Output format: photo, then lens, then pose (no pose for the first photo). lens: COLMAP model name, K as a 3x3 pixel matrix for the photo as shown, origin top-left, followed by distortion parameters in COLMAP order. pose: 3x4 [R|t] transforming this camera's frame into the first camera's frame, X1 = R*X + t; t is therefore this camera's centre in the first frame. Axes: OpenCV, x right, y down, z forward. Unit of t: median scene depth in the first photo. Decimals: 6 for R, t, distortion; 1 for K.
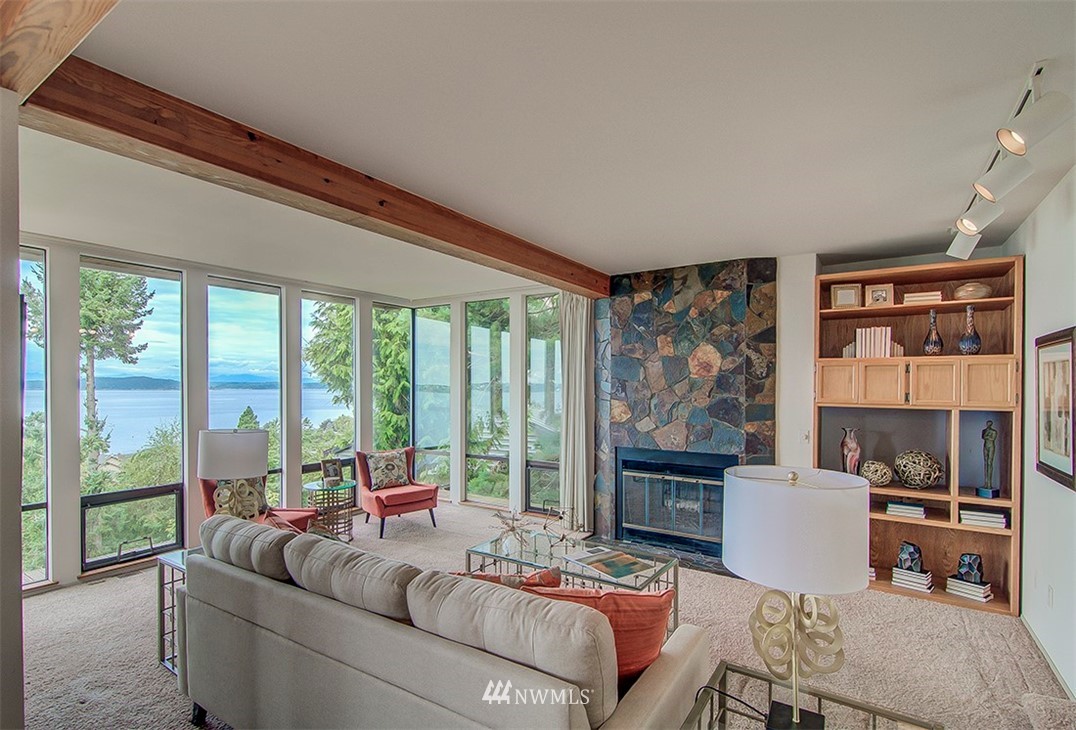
lens RADIAL K [[511.2, 0, 537.5], [0, 511.2, 391.4], [0, 0, 1]] dist [0.002190, -0.000736]
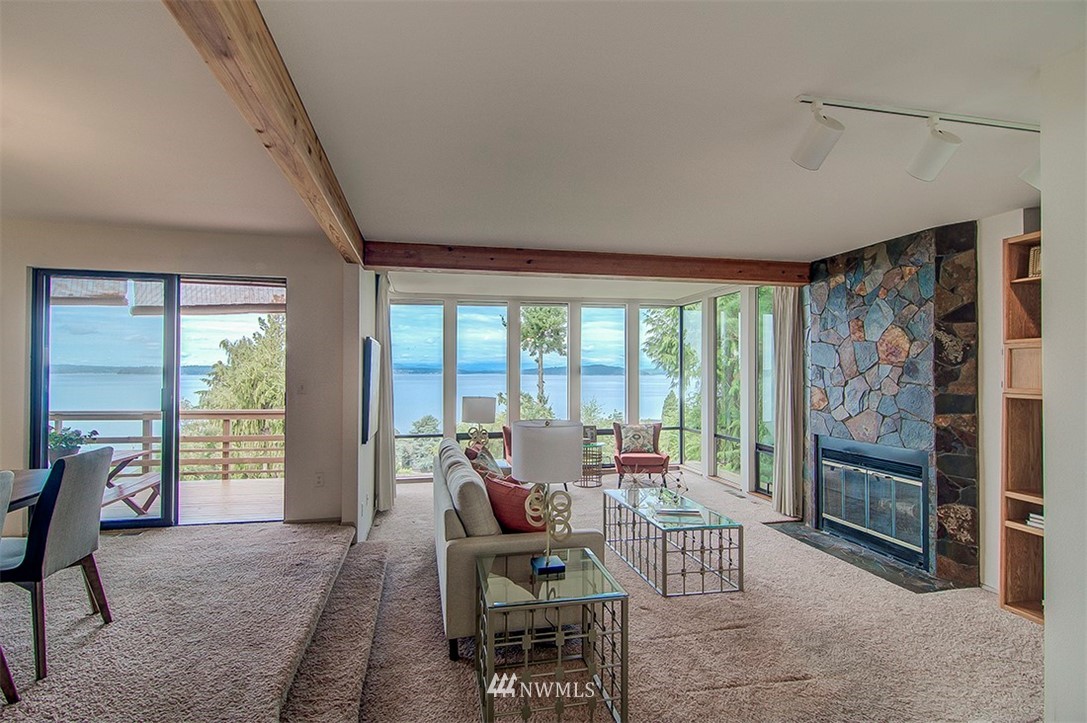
lens RADIAL K [[510.4, 0, 544.5], [0, 510.4, 363.8], [0, 0, 1]] dist [-0.001632, -0.006373]
pose [[0.721084, -0.010772, -0.692764, 0.477346], [-0.008133, 0.999679, -0.024010, 0.000158], [0.692800, 0.022947, 0.720764, -0.079172]]
